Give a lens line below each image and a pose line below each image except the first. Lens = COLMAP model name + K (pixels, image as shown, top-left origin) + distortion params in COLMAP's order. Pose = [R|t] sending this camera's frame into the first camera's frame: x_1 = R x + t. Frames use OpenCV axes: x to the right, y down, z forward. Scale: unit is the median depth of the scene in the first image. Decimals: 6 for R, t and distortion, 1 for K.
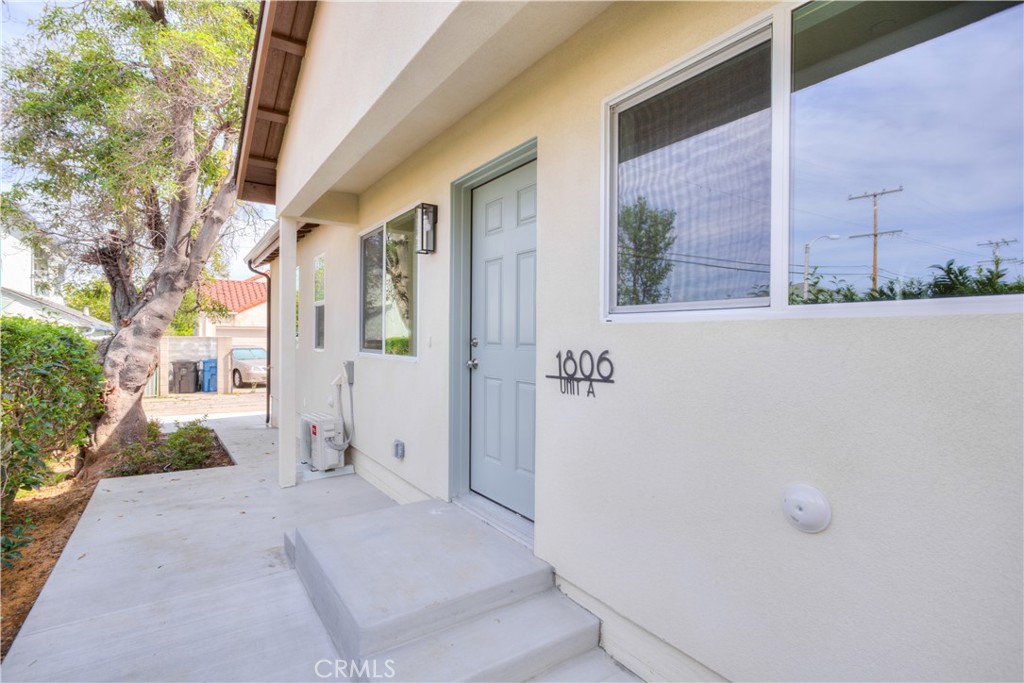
lens RADIAL K [[499.4, 0, 511.1], [0, 499.4, 339.0], [0, 0, 1]] dist [-0.024806, 0.009571]
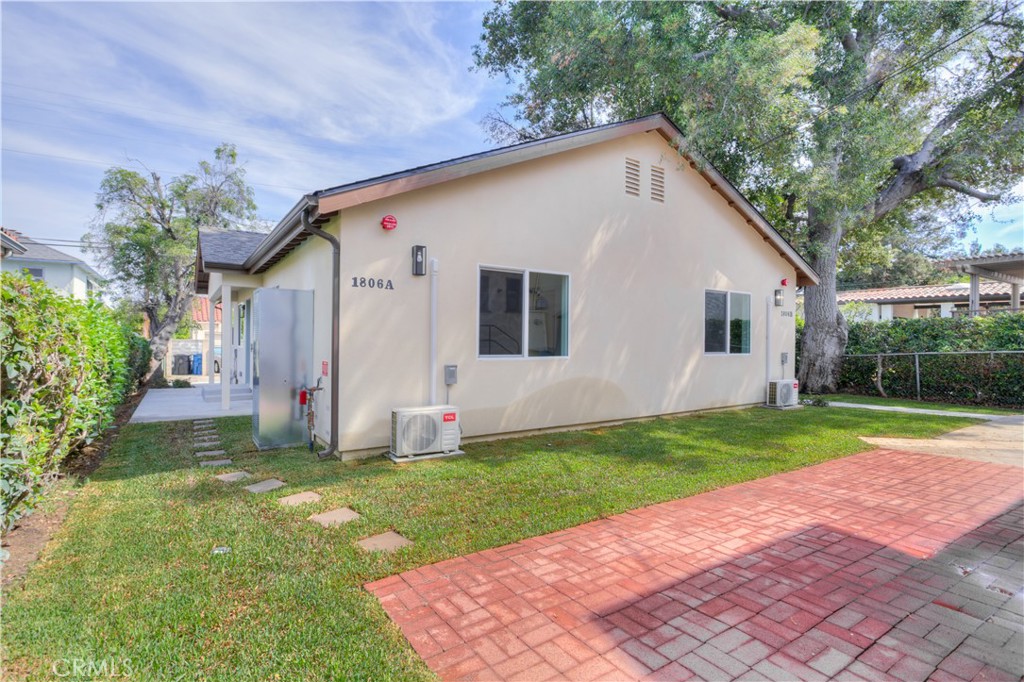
lens RADIAL K [[499.4, 0, 511.1], [0, 499.4, 338.5], [0, 0, 1]] dist [-0.024806, 0.009571]
pose [[0.999983, 0.004653, -0.003625, 1.041283], [-0.004683, 0.999956, -0.008124, -0.000688], [0.003588, 0.008141, 0.999960, -1.510993]]
